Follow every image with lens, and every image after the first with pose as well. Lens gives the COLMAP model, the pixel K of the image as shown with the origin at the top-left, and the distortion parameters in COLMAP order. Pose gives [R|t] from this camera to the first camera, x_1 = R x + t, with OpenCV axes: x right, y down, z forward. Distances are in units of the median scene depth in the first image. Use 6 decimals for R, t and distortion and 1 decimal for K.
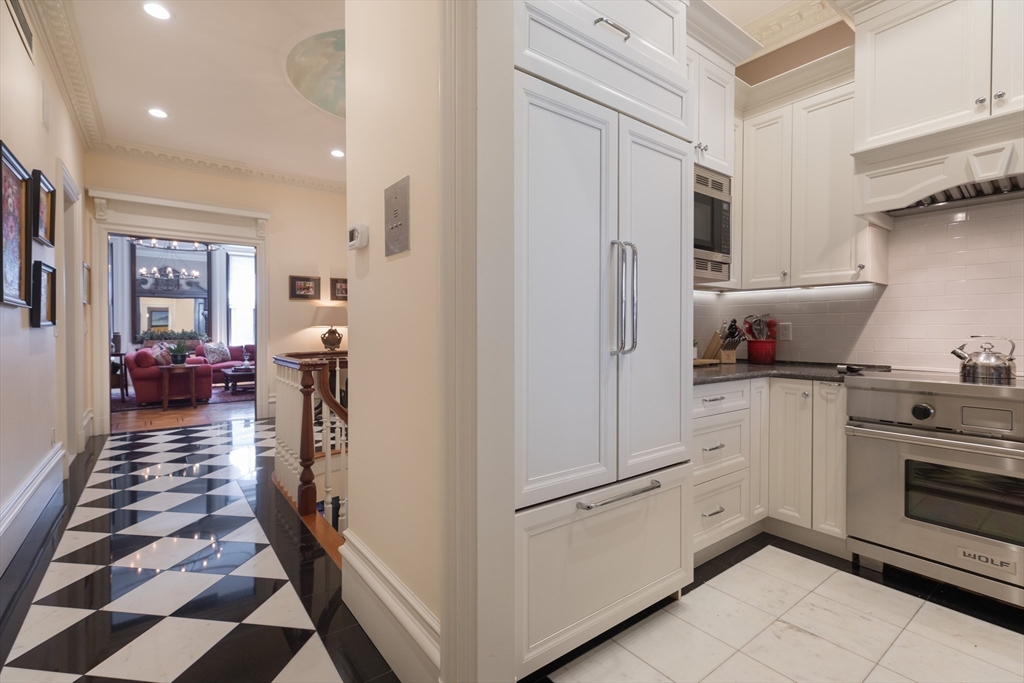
lens RADIAL K [[458.5, 0, 504.1], [0, 458.5, 334.6], [0, 0, 1]] dist [0.011517, 0.000389]
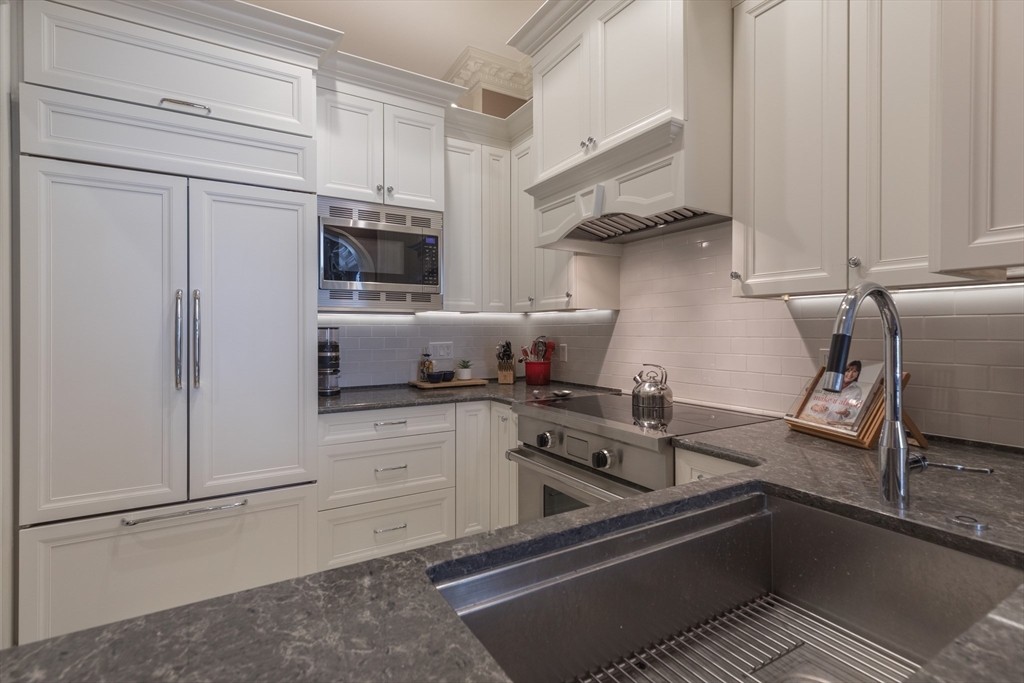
lens RADIAL K [[458.8, 0, 483.7], [0, 458.8, 334.0], [0, 0, 1]] dist [0.016890, 0.000225]
pose [[0.993695, -0.004000, -0.112048, 0.582685], [0.003140, 0.999964, -0.007856, -0.043268], [0.112075, 0.007455, 0.993672, -0.031677]]
